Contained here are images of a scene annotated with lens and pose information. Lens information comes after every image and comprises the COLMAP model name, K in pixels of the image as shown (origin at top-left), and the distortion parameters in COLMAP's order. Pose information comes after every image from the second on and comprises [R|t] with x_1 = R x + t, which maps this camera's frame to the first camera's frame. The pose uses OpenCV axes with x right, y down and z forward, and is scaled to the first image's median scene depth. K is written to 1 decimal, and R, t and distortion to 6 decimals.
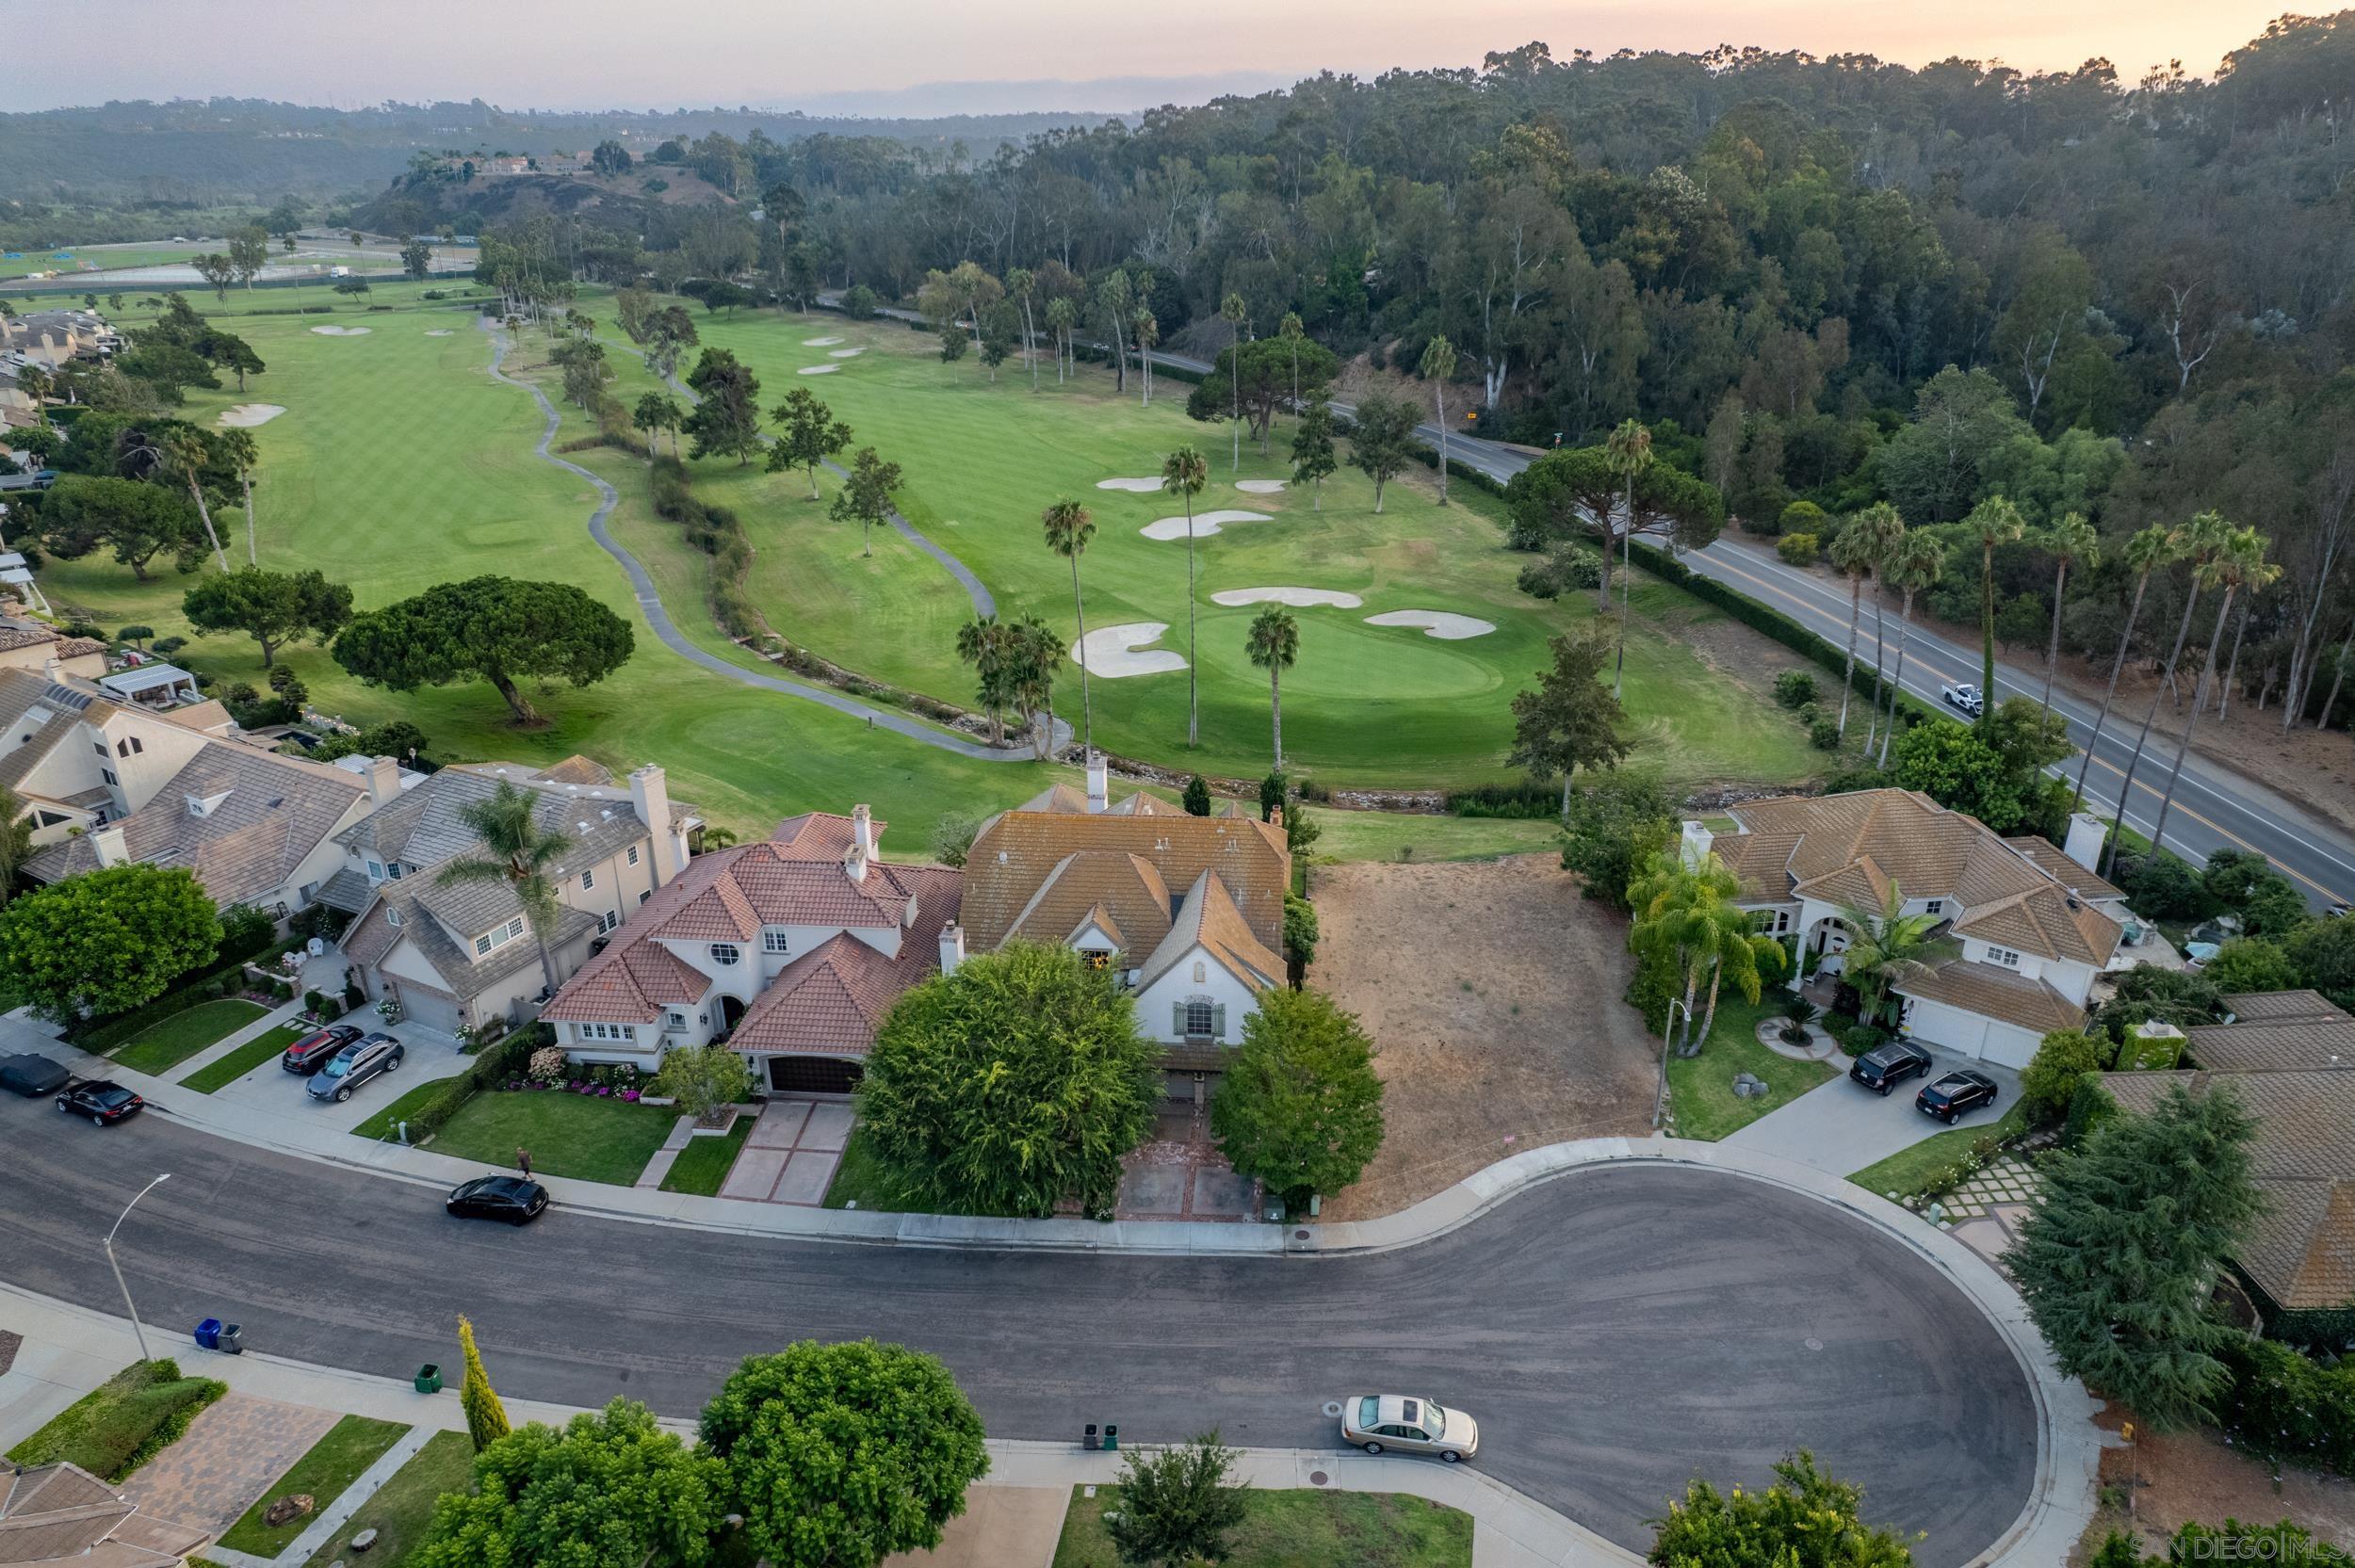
lens RADIAL K [[1501.9, 0, 1192.3], [0, 1501.9, 791.2], [0, 0, 1]] dist [-0.078956, 0.071605]
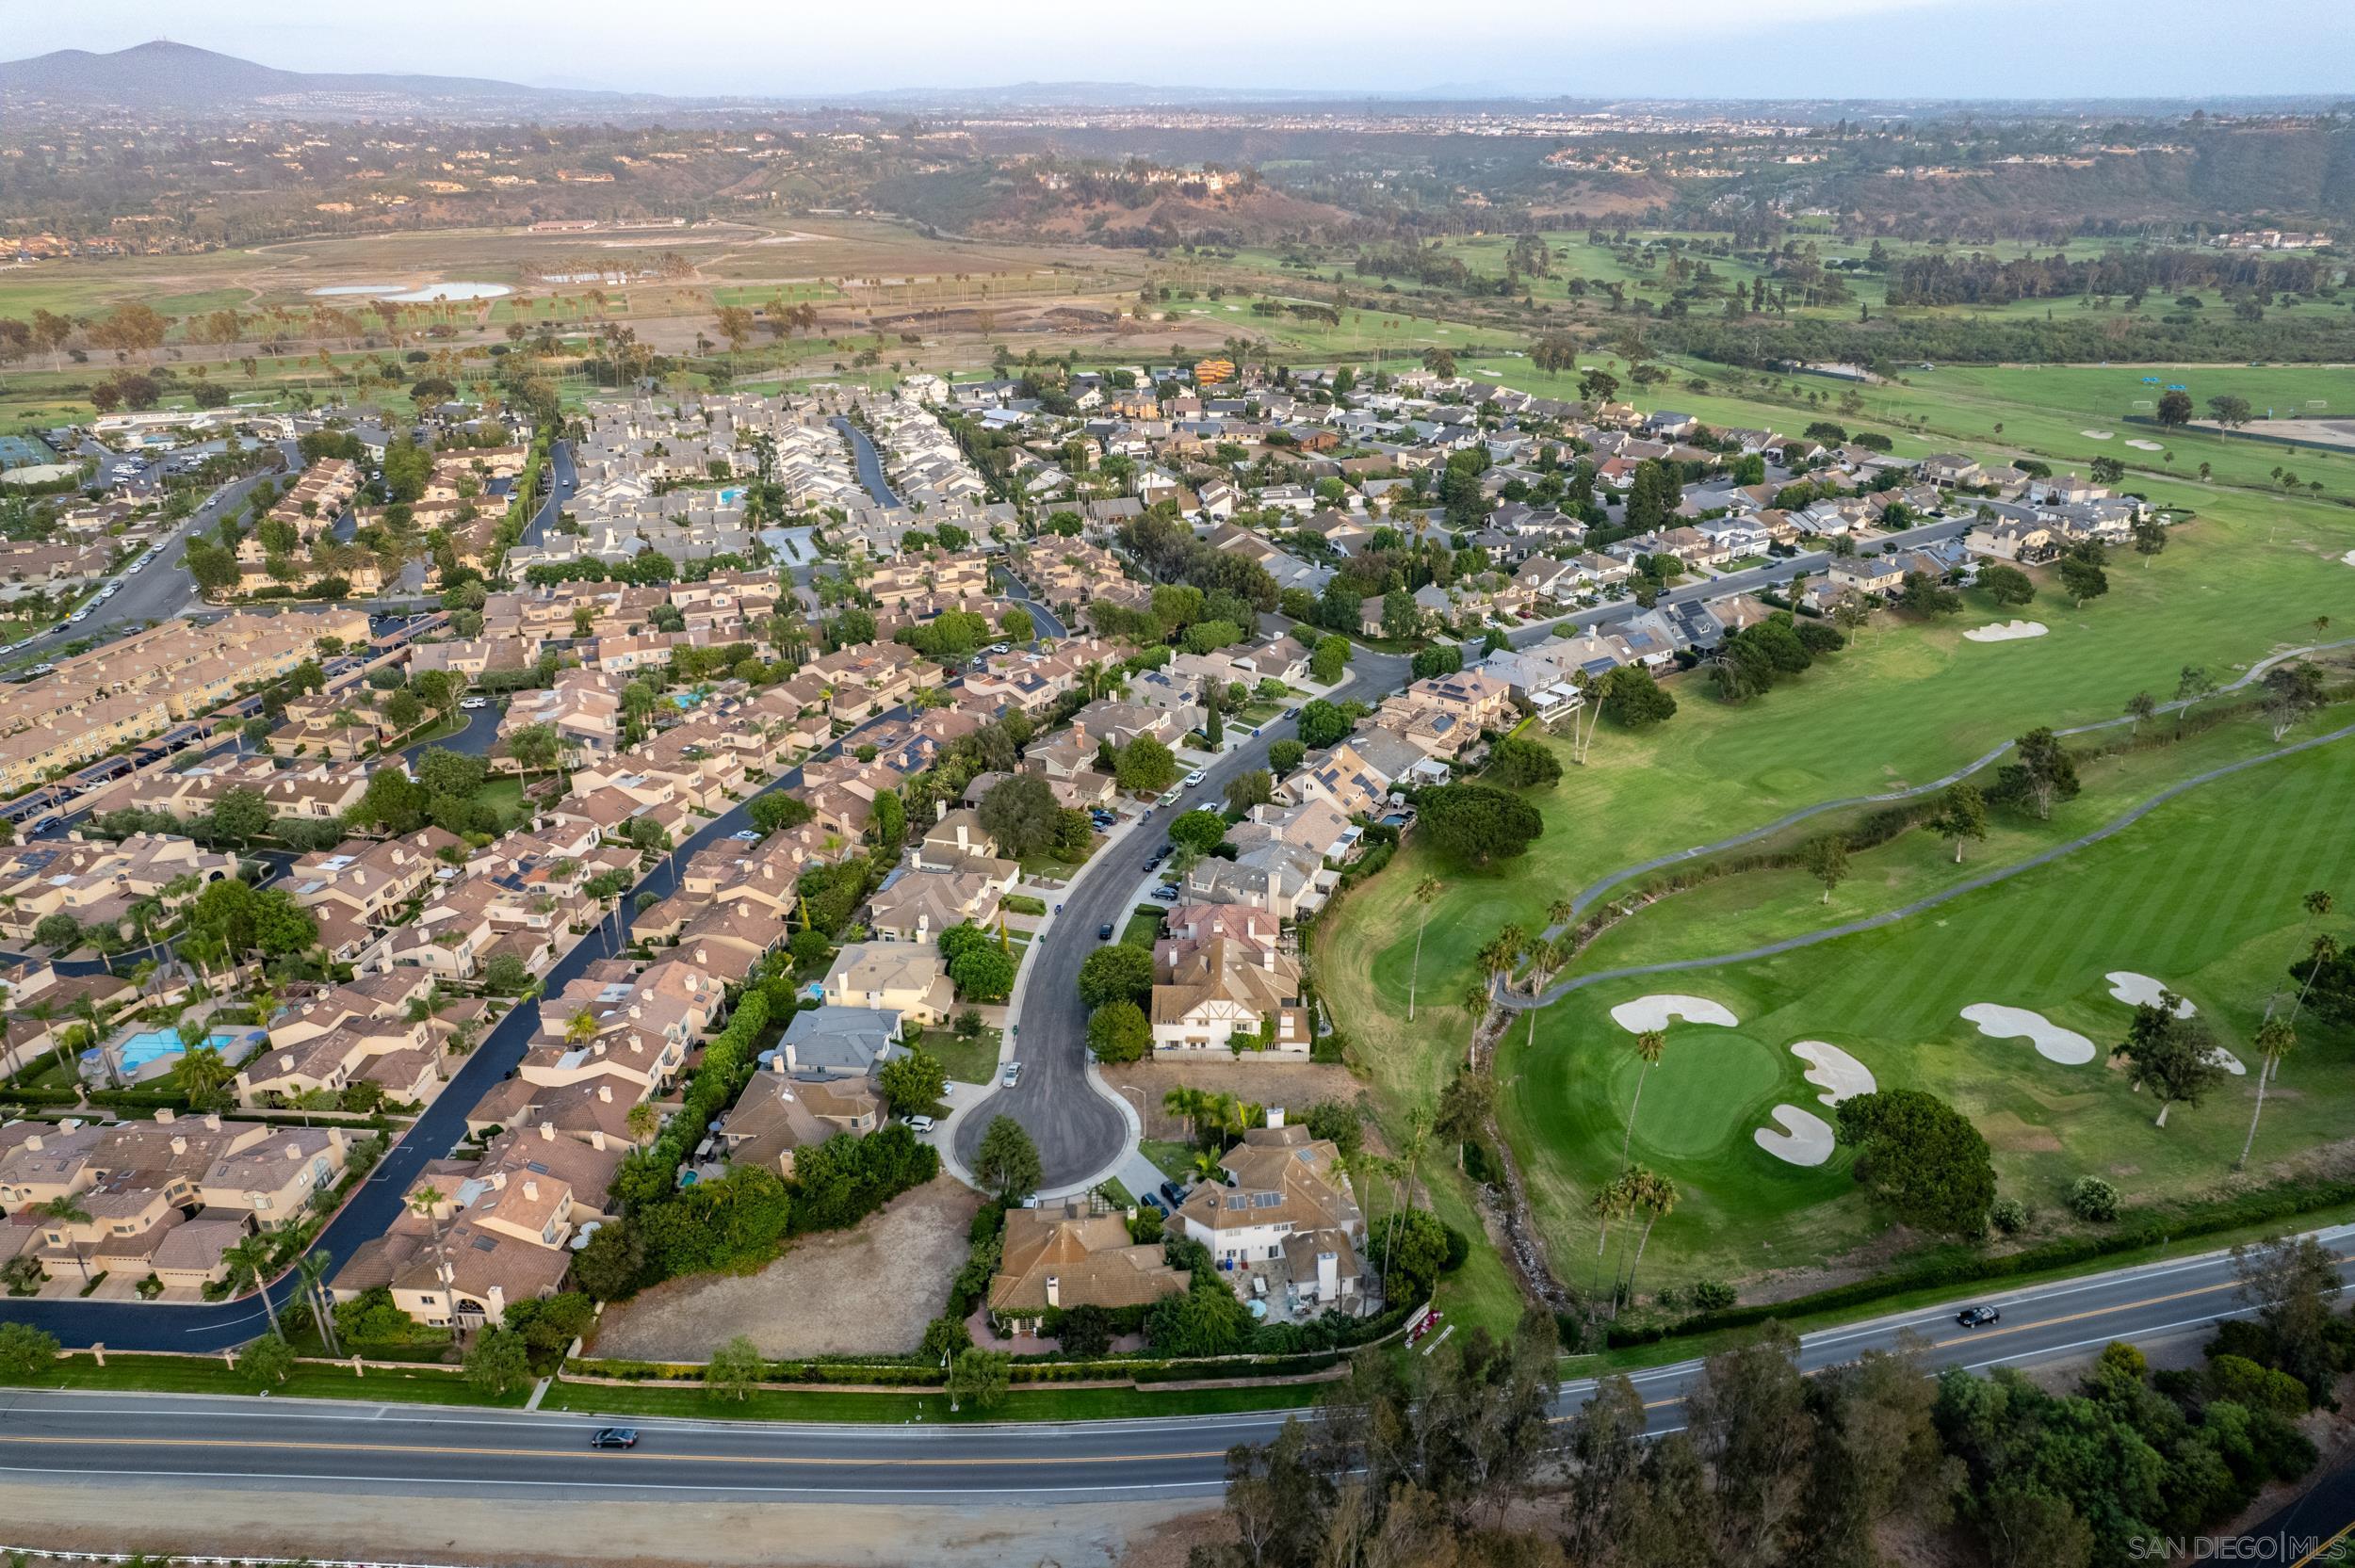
lens RADIAL K [[1501.9, 0, 1192.3], [0, 1501.9, 791.2], [0, 0, 1]] dist [-0.078956, 0.071605]
pose [[0.032028, 0.421542, -0.906243, 1.363029], [-0.390610, 0.839878, 0.376867, -0.739820], [0.919999, 0.341917, 0.191558, 0.179014]]
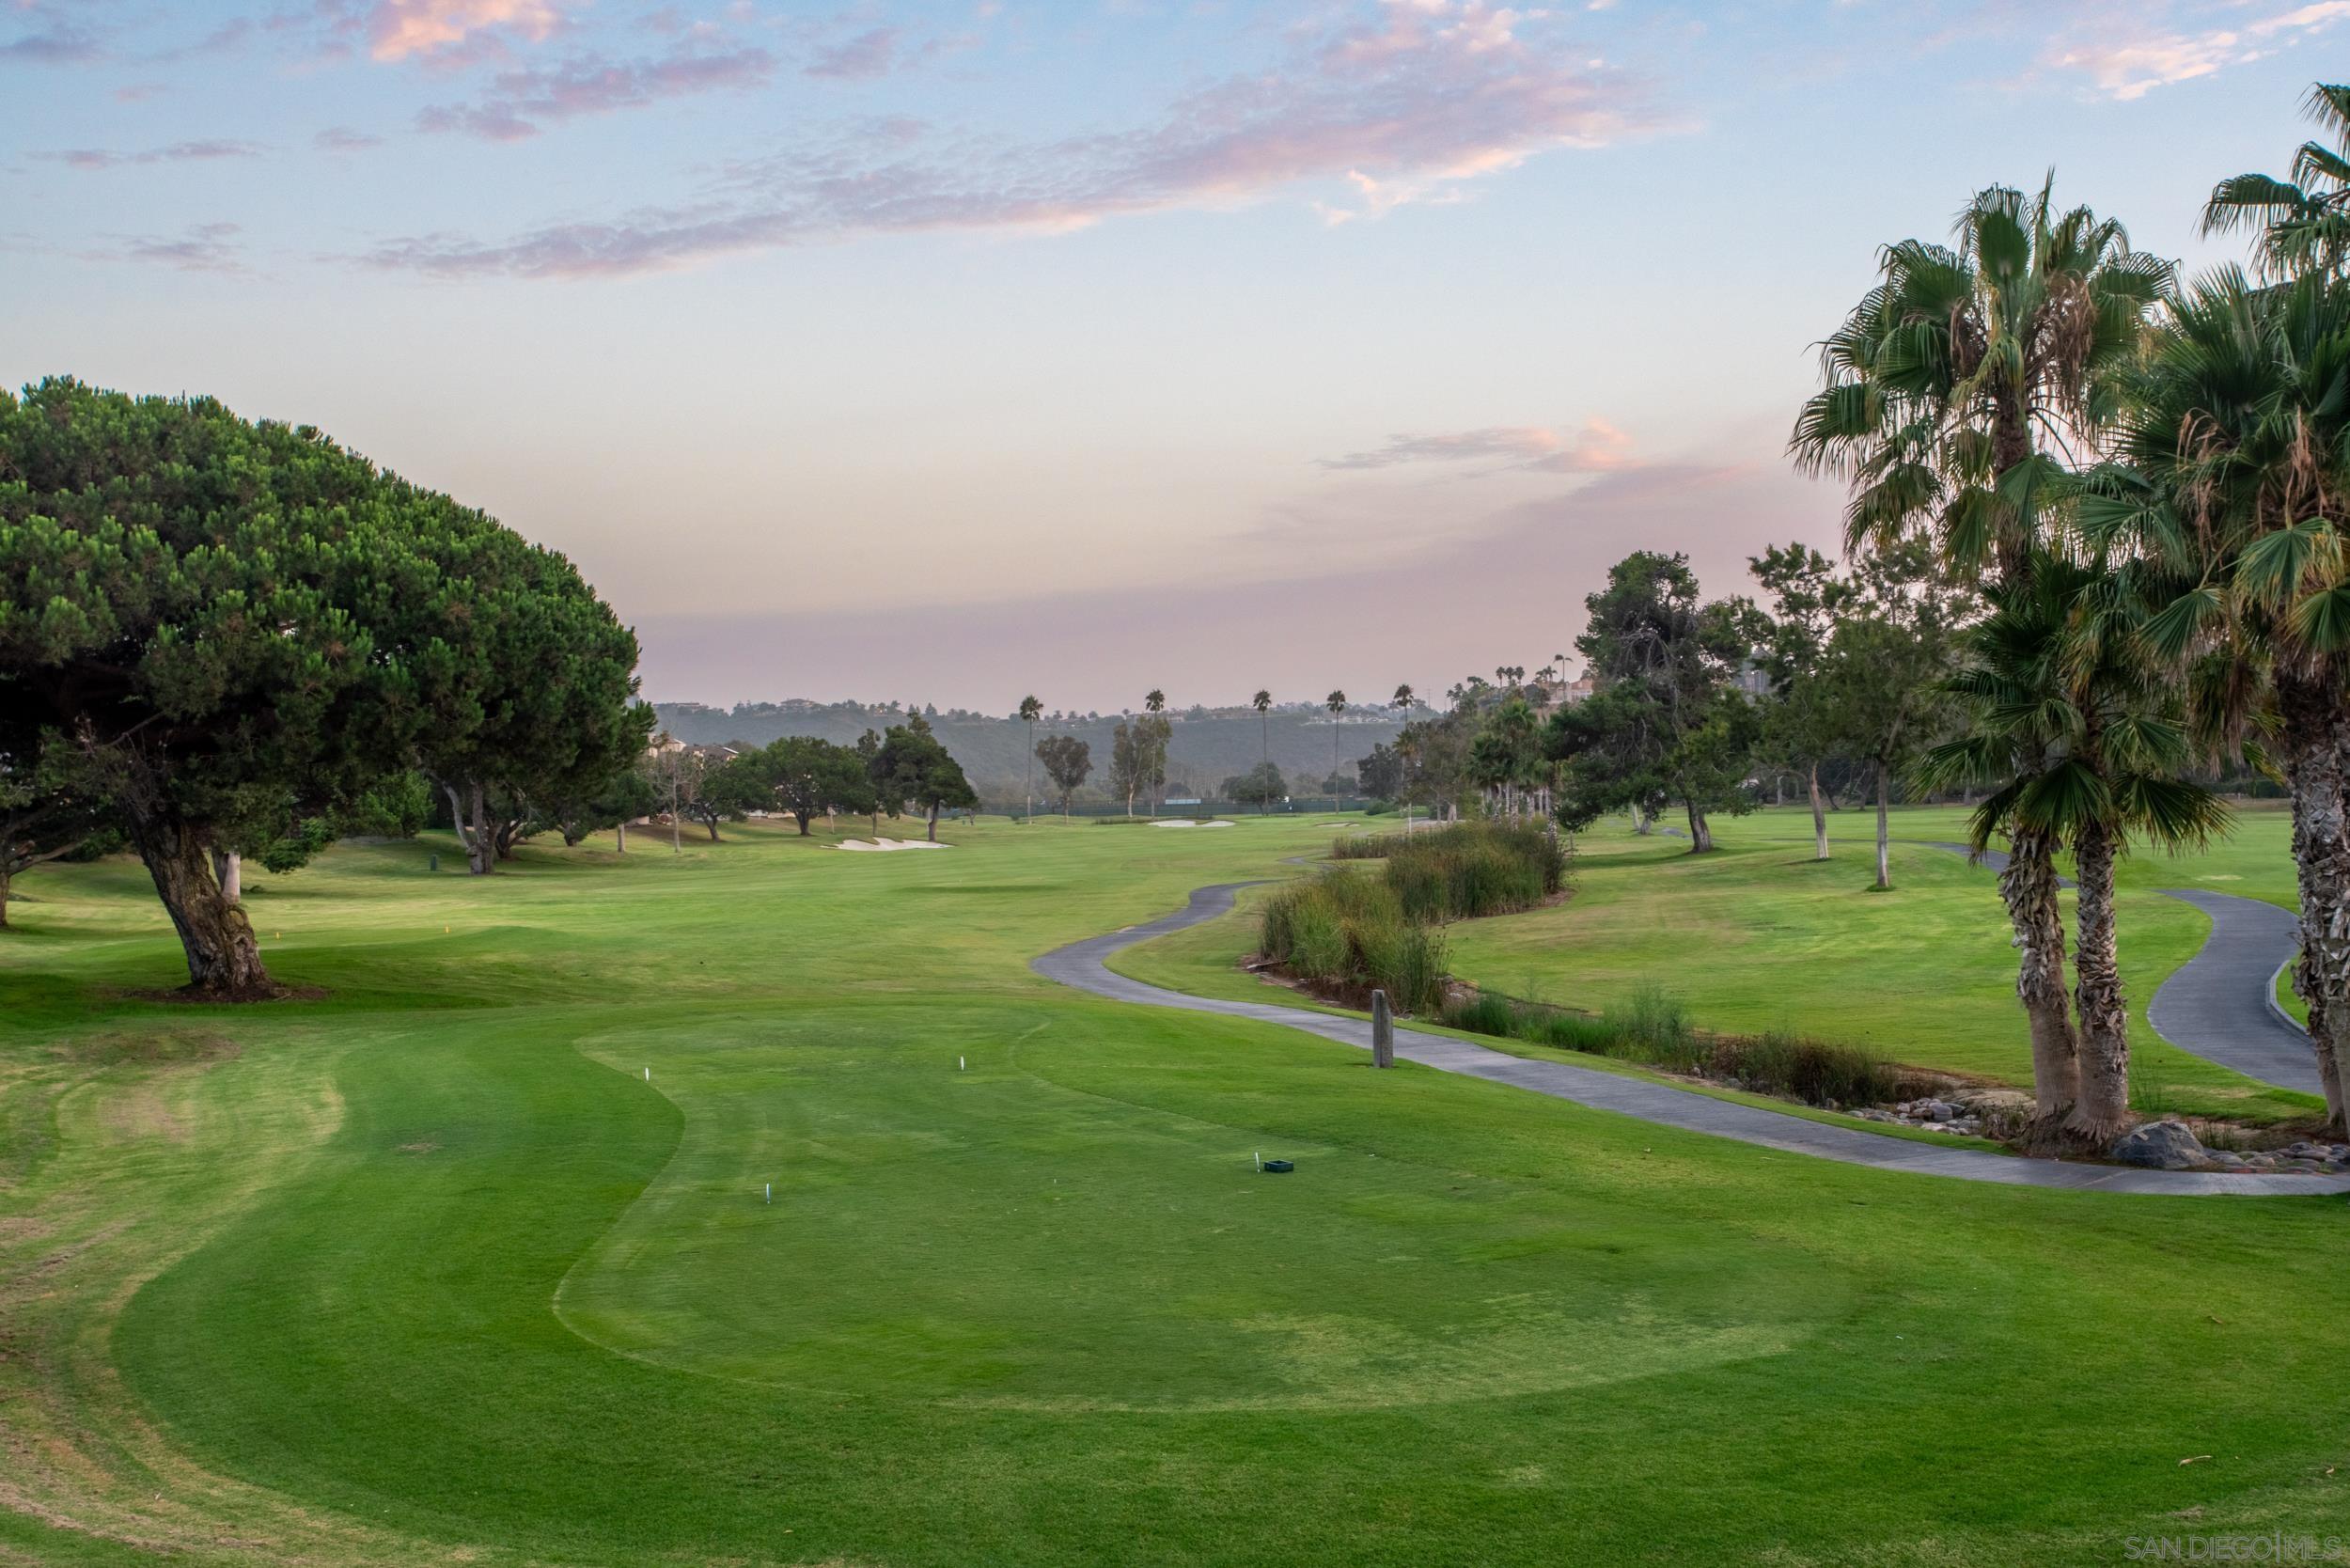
lens RADIAL K [[2627.1, 0, 1175.0], [0, 2627.1, 784.0], [0, 0, 1]] dist [0.013272, 0.378946]
pose [[0.829035, -0.021677, -0.558776, -0.060113], [-0.200347, 0.921400, -0.332992, 0.034198], [0.522074, 0.388011, 0.759530, 0.705525]]
